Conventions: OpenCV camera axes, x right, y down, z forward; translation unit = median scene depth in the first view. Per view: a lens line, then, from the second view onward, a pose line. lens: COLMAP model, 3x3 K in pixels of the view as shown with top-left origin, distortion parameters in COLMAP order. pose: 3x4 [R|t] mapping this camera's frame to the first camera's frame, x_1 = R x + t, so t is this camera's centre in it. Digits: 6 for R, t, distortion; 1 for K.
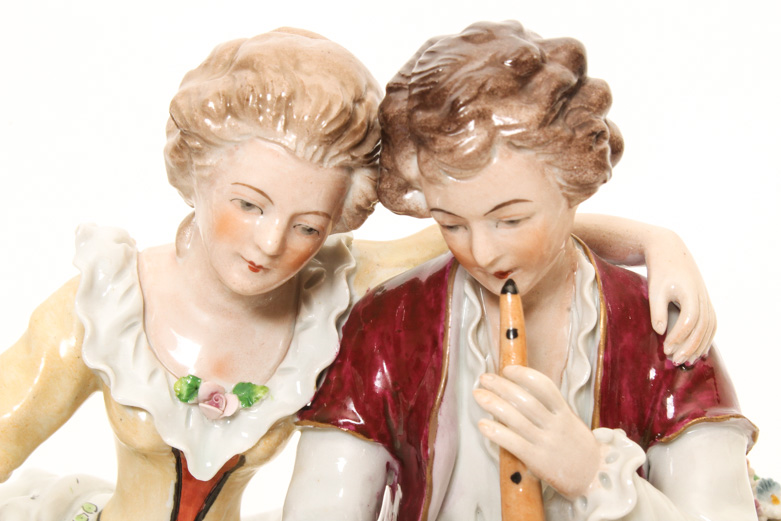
lens RADIAL K [[1803.2, 0, 390.5], [0, 1803.2, 260.5], [0, 0, 1]] dist [0.021589, 0.321466]
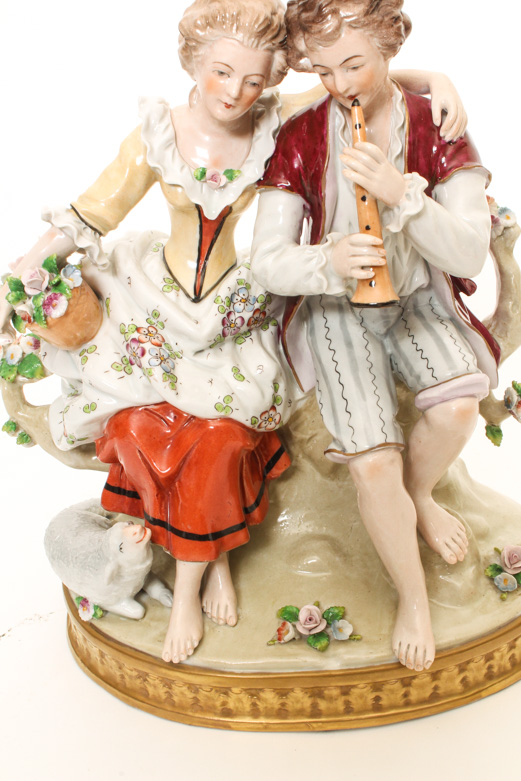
lens RADIAL K [[1058.2, 0, 260.5], [0, 1058.2, 390.5], [0, 0, 1]] dist [-0.028157, -0.061411]
pose [[0.994515, -0.060171, -0.085550, 0.039608], [0.076083, 0.977449, 0.196987, 0.081519], [0.071768, -0.202416, 0.976666, -0.186488]]
